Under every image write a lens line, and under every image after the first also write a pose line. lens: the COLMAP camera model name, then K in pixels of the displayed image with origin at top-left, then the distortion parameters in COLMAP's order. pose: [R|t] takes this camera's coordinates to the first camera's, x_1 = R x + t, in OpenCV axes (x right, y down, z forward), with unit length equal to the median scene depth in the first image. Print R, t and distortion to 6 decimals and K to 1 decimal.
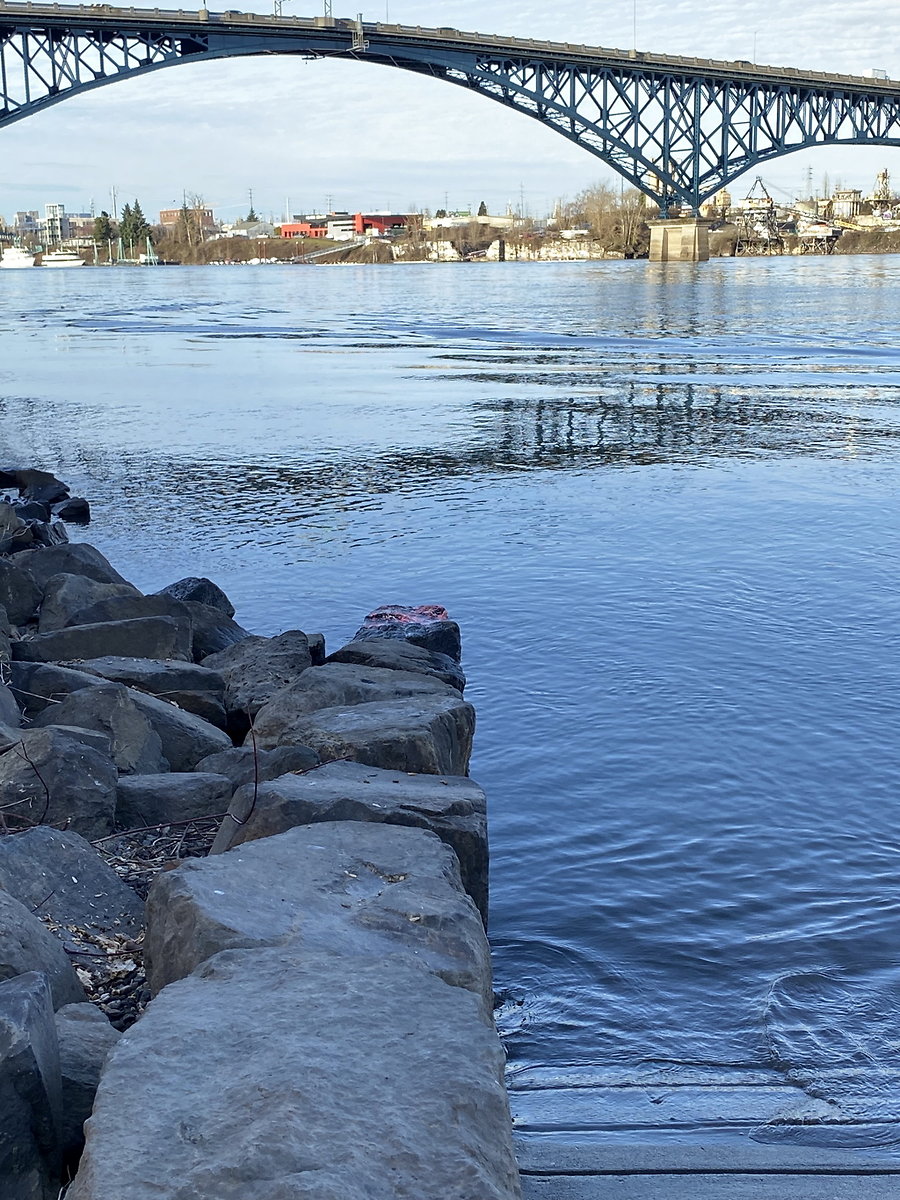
lens RADIAL K [[1546.8, 0, 450.0], [0, 1546.8, 600.0], [0, 0, 1]] dist [0.171672, -0.522270]
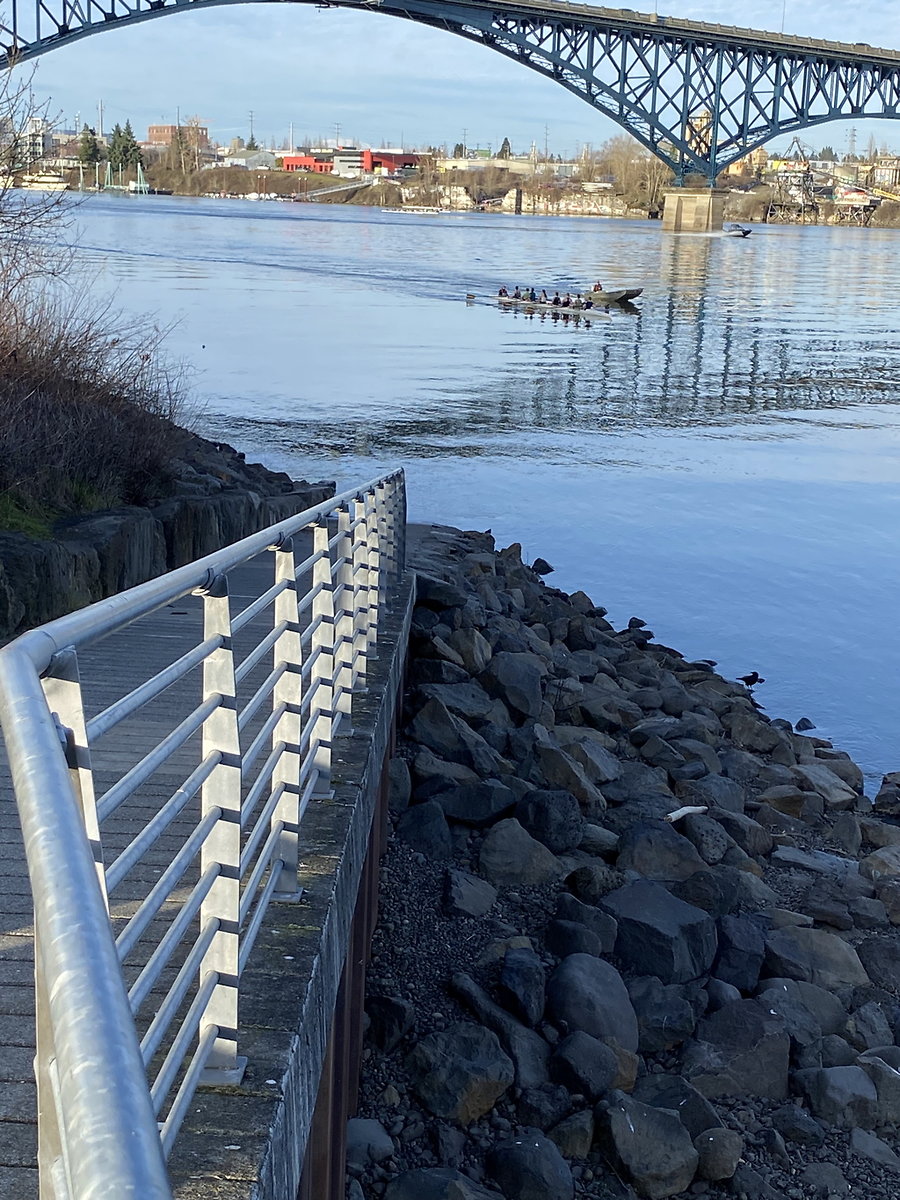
lens RADIAL K [[1815.5, 0, 450.0], [0, 1815.5, 600.0], [0, 0, 1]] dist [0.185092, -0.630821]
pose [[0.998498, 0.054715, -0.002683, 0.011937], [-0.054686, 0.998456, 0.009727, 0.008721], [0.003211, -0.009566, 0.999949, -0.138665]]
